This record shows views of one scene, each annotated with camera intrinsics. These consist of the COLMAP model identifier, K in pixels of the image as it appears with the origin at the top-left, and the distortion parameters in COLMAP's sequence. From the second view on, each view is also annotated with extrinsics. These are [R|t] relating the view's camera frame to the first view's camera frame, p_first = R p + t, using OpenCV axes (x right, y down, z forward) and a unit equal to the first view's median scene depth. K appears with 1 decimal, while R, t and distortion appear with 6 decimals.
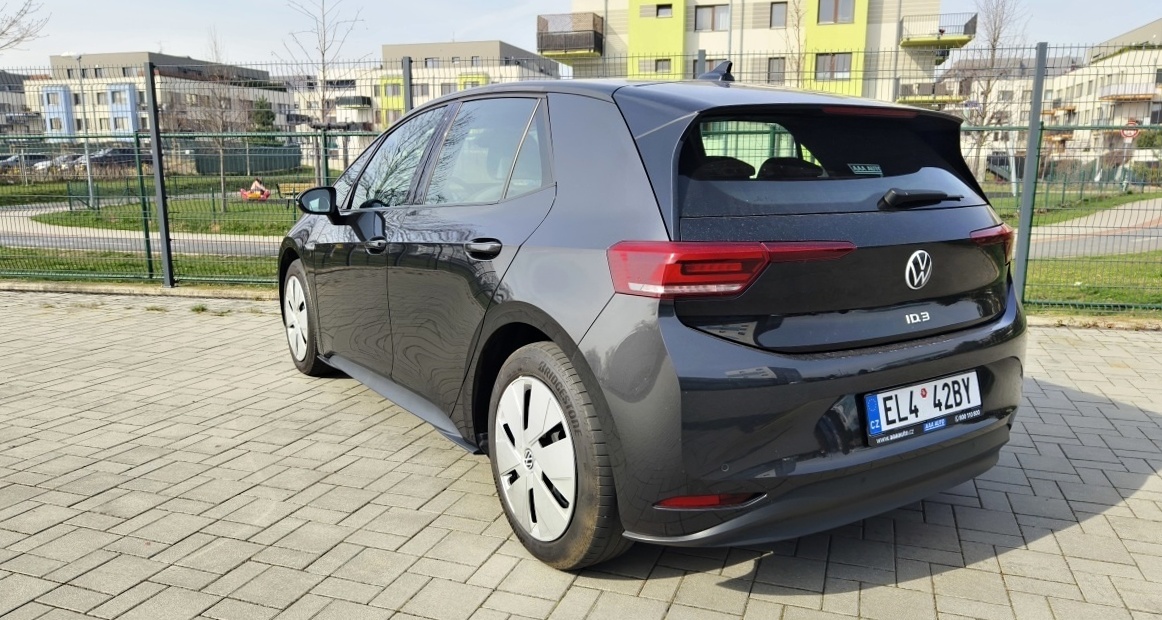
lens RADIAL K [[812.6, 0, 583.4], [0, 812.6, 307.5], [0, 0, 1]] dist [0.020438, -0.000115]
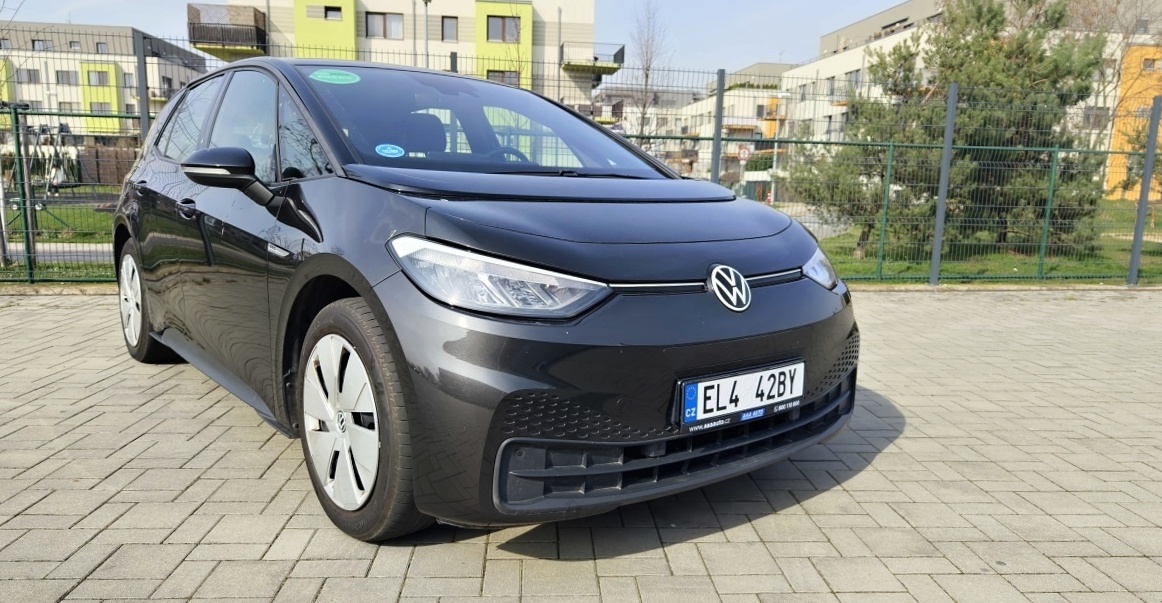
lens RADIAL K [[821.4, 0, 583.2], [0, 821.4, 310.1], [0, 0, 1]] dist [0.007846, 0.003591]
pose [[0.921920, -0.037597, 0.385552, -0.062585], [0.042494, 0.999088, -0.004184, 0.019808], [-0.385043, 0.020241, 0.922676, -0.037638]]
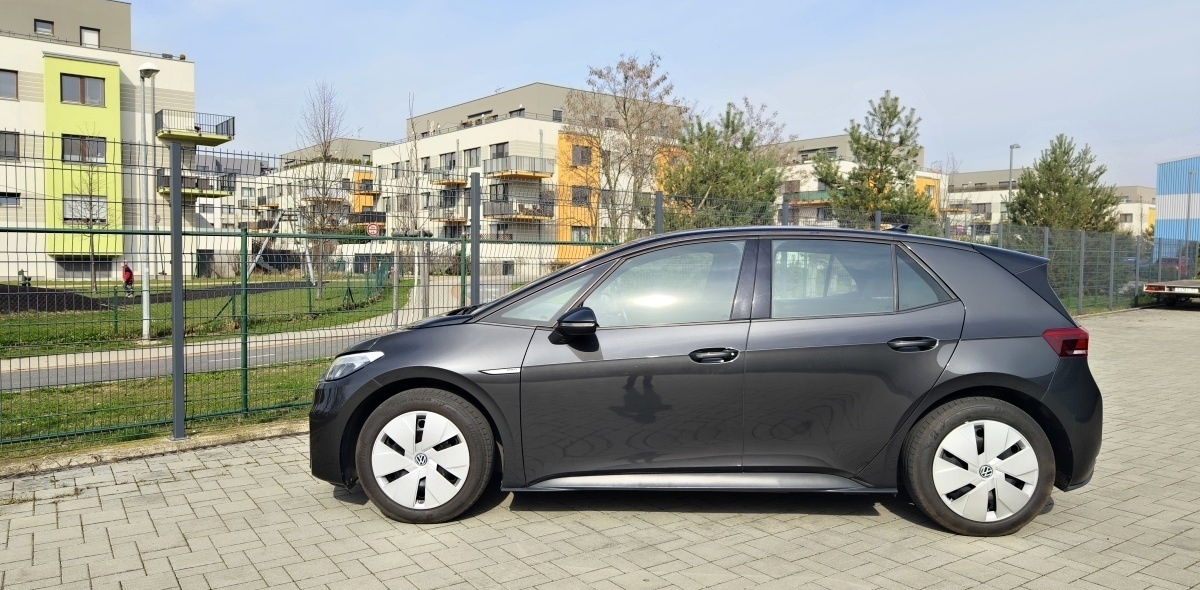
lens RADIAL K [[800.4, 0, 593.4], [0, 800.4, 290.7], [0, 0, 1]] dist [-0.002301, -0.001093]
pose [[0.588746, -0.032069, 0.807682, -0.306306], [0.133123, 0.989415, -0.057753, -0.029737], [-0.797281, 0.141523, 0.586783, 0.112717]]
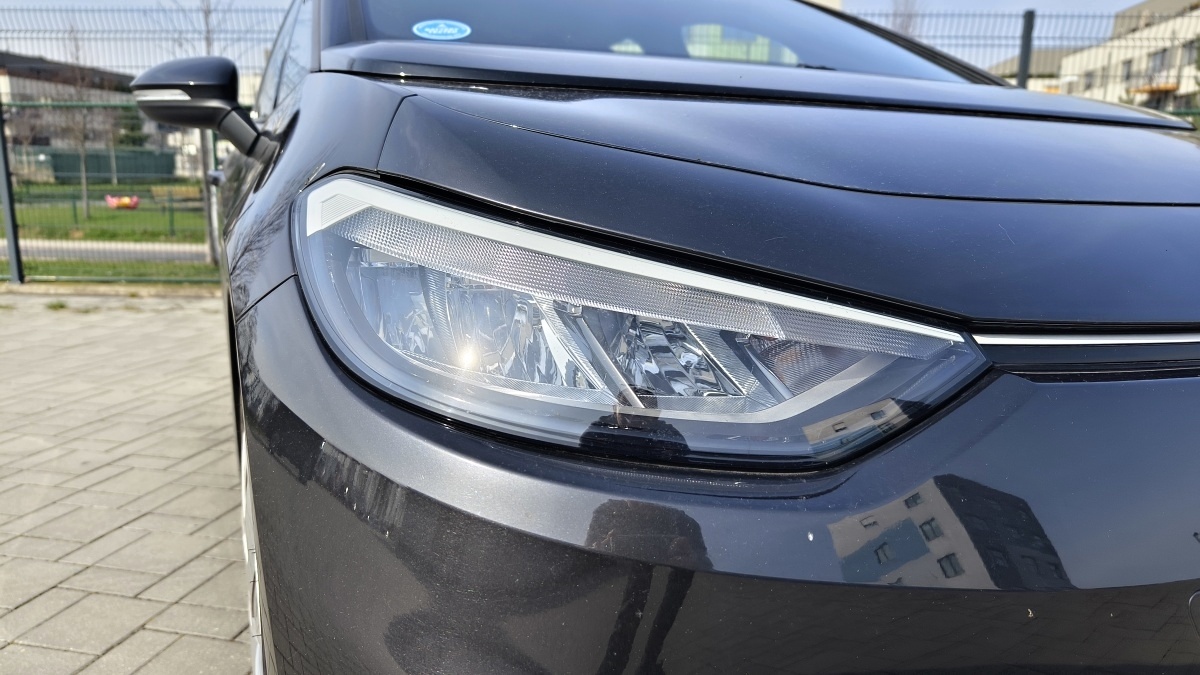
lens RADIAL K [[823.0, 0, 589.1], [0, 823.0, 339.9], [0, 0, 1]] dist [0.014177, -0.003517]
pose [[0.991615, -0.011701, 0.128698, -0.025862], [0.010058, 0.999859, 0.013413, 0.014270], [-0.128837, -0.012006, 0.991593, 0.057258]]
